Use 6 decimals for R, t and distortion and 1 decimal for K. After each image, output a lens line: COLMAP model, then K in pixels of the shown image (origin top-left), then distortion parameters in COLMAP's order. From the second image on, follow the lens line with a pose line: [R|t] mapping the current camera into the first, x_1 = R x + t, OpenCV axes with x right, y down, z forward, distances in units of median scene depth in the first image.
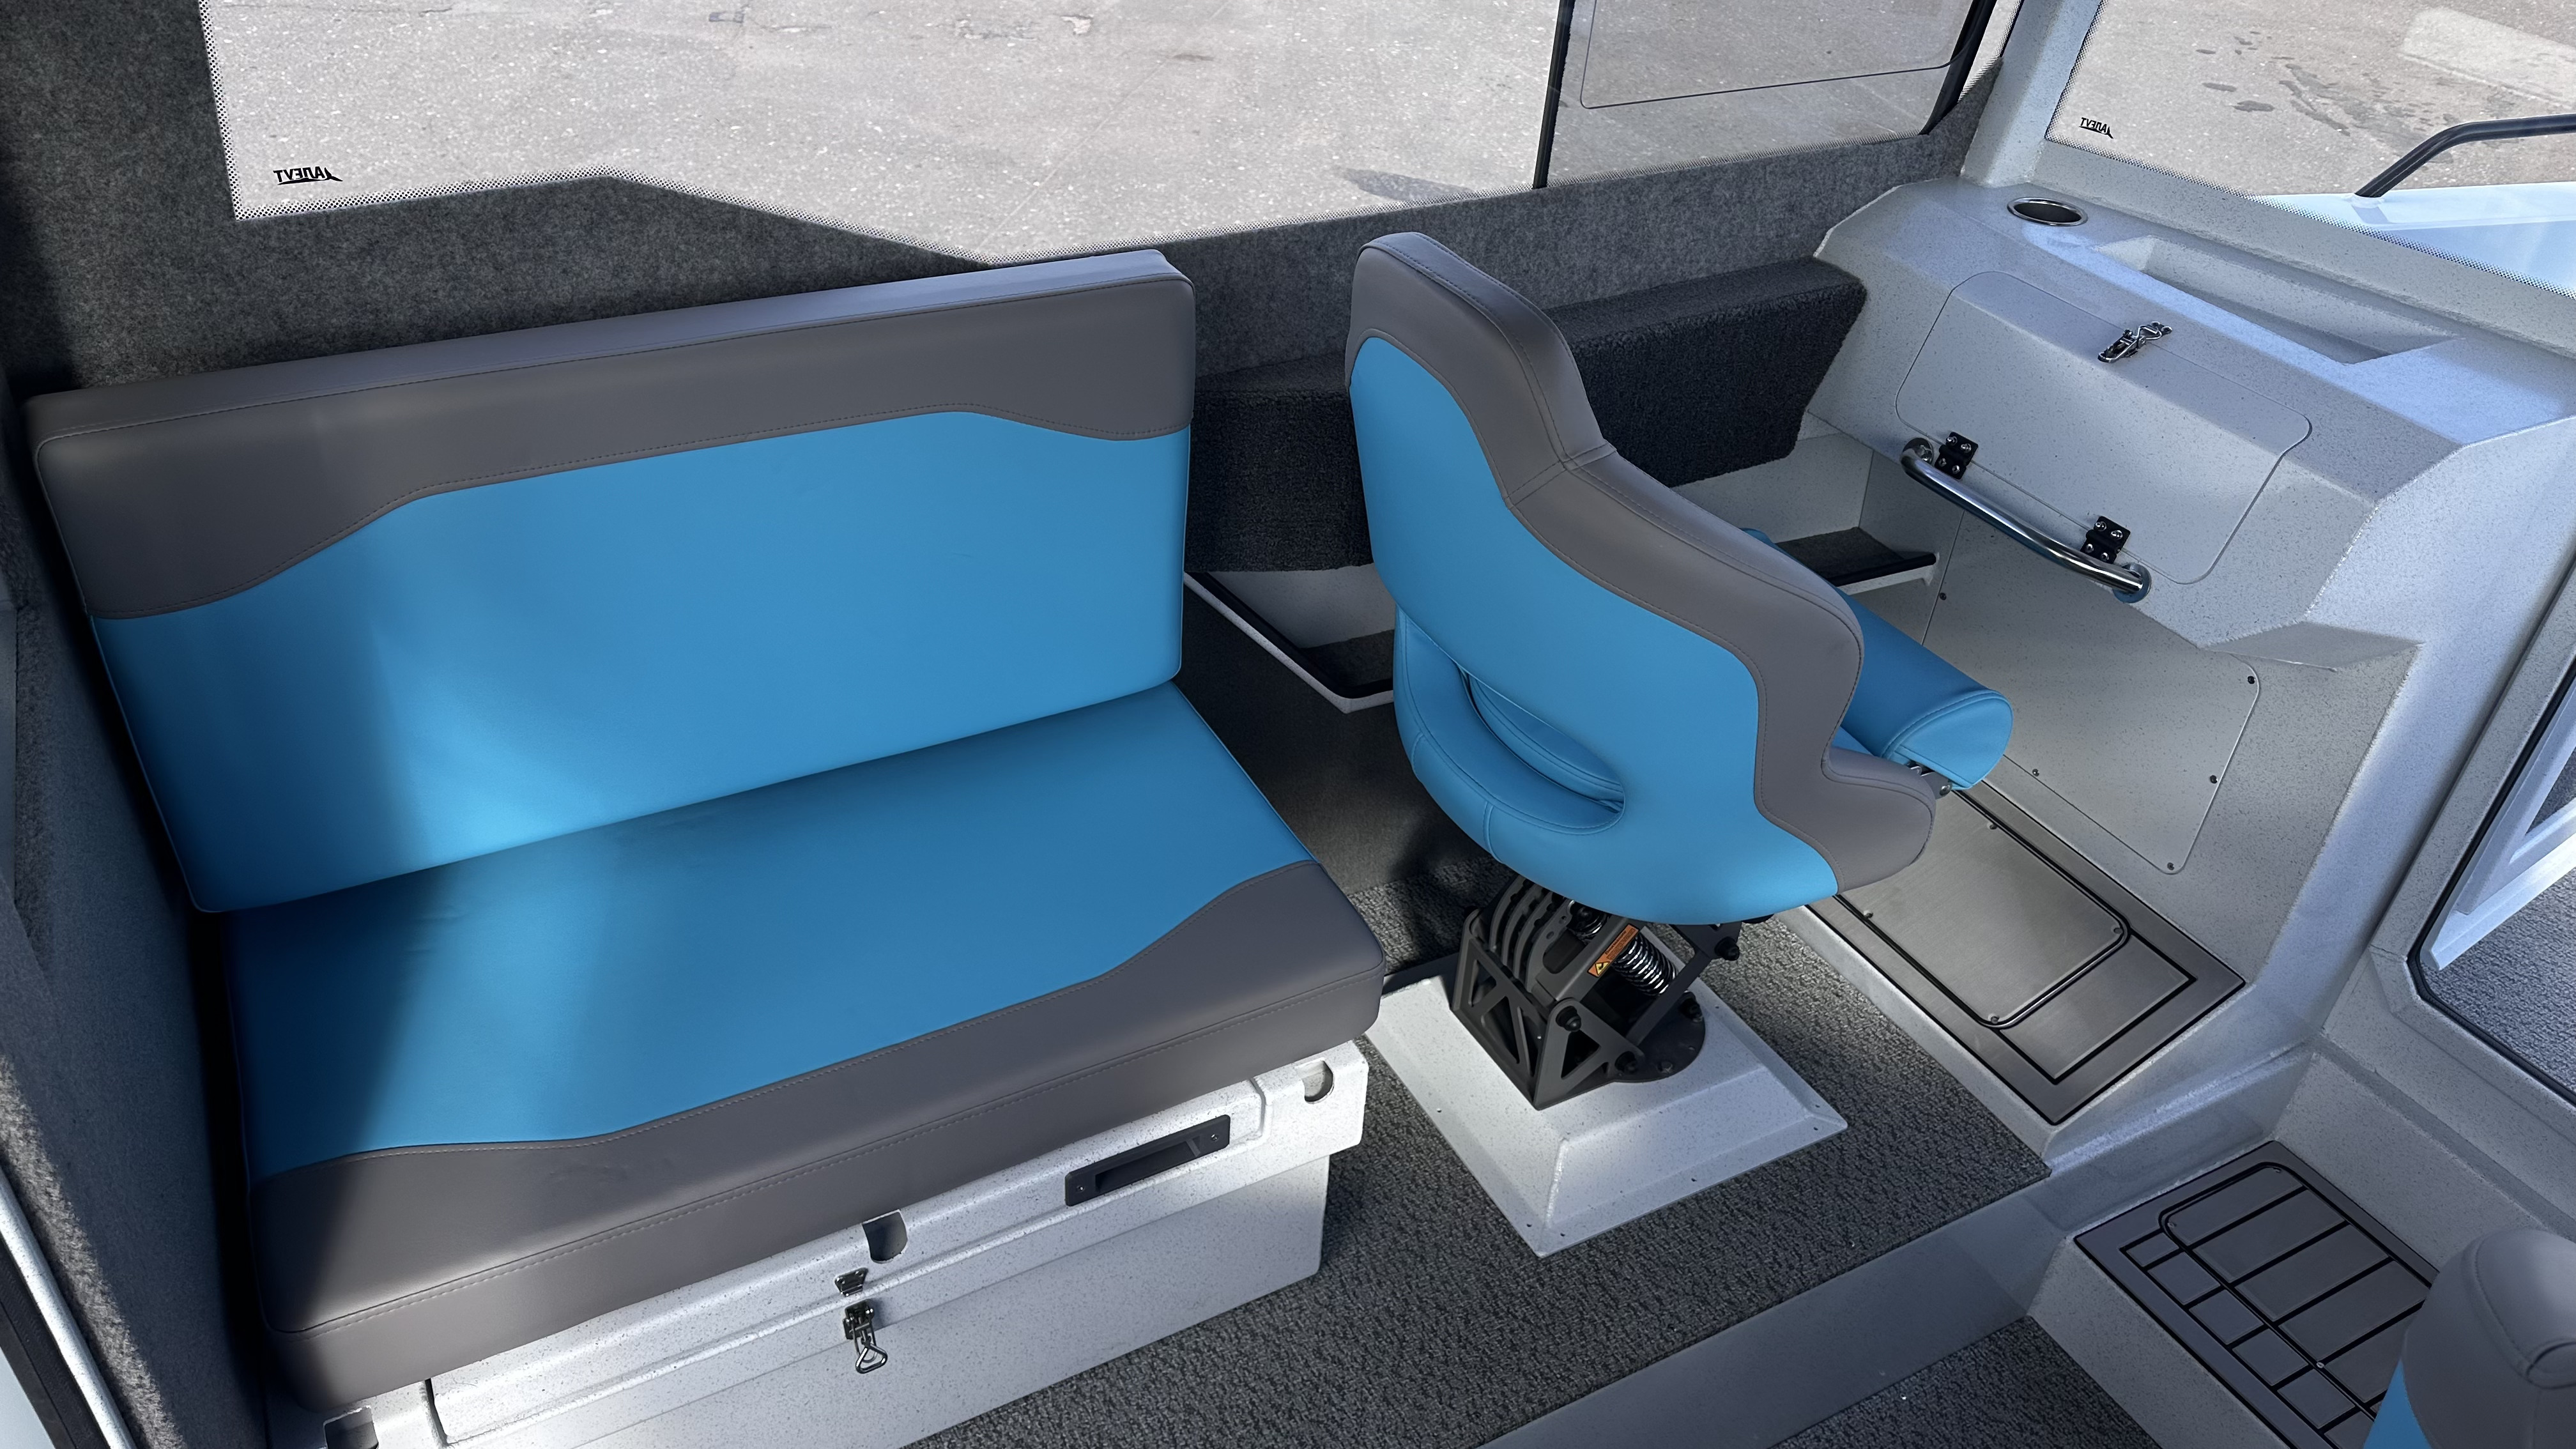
lens RADIAL K [[1830.6, 0, 1275.8], [0, 1830.6, 716.1], [0, 0, 1]] dist [0.055799, -0.071002]
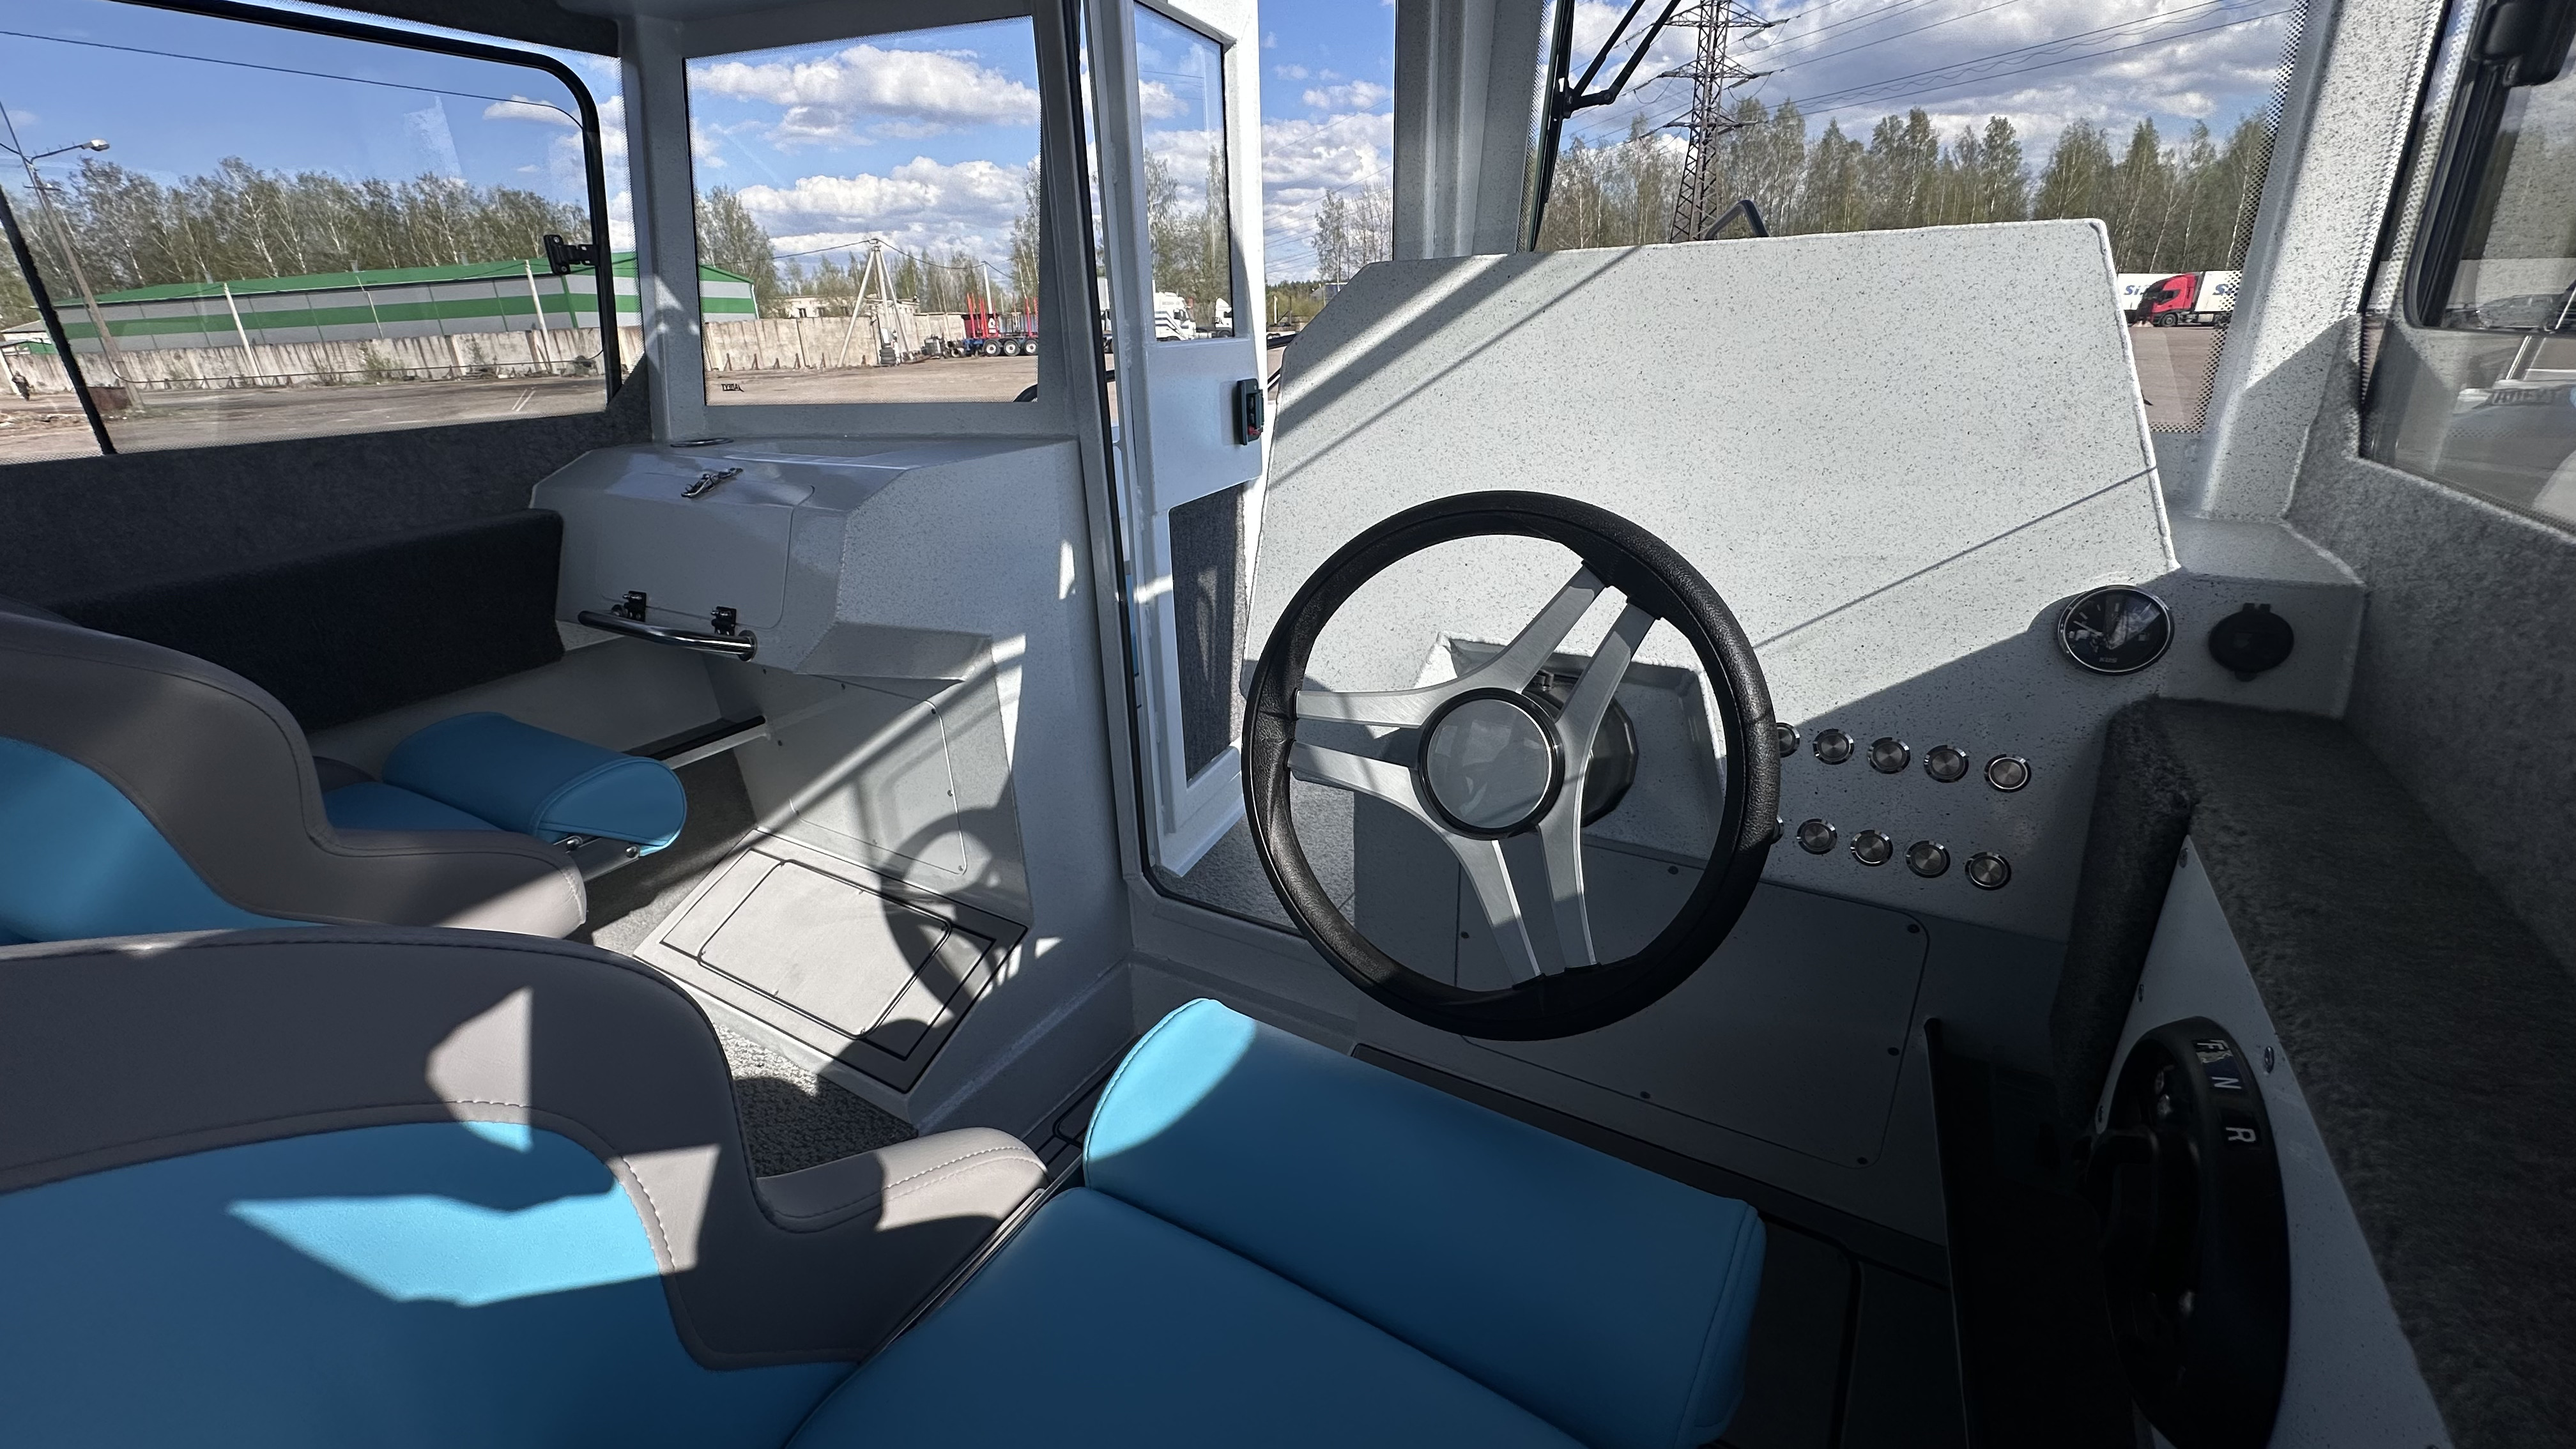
lens RADIAL K [[1029.1, 0, 1284.6], [0, 1029.1, 721.6], [0, 0, 1]] dist [-0.002360, 0.000350]
pose [[0.850245, -0.269700, 0.452046, 0.387871], [0.364264, 0.921398, -0.135413, 0.175772], [-0.379993, 0.279798, 0.881656, 0.231575]]
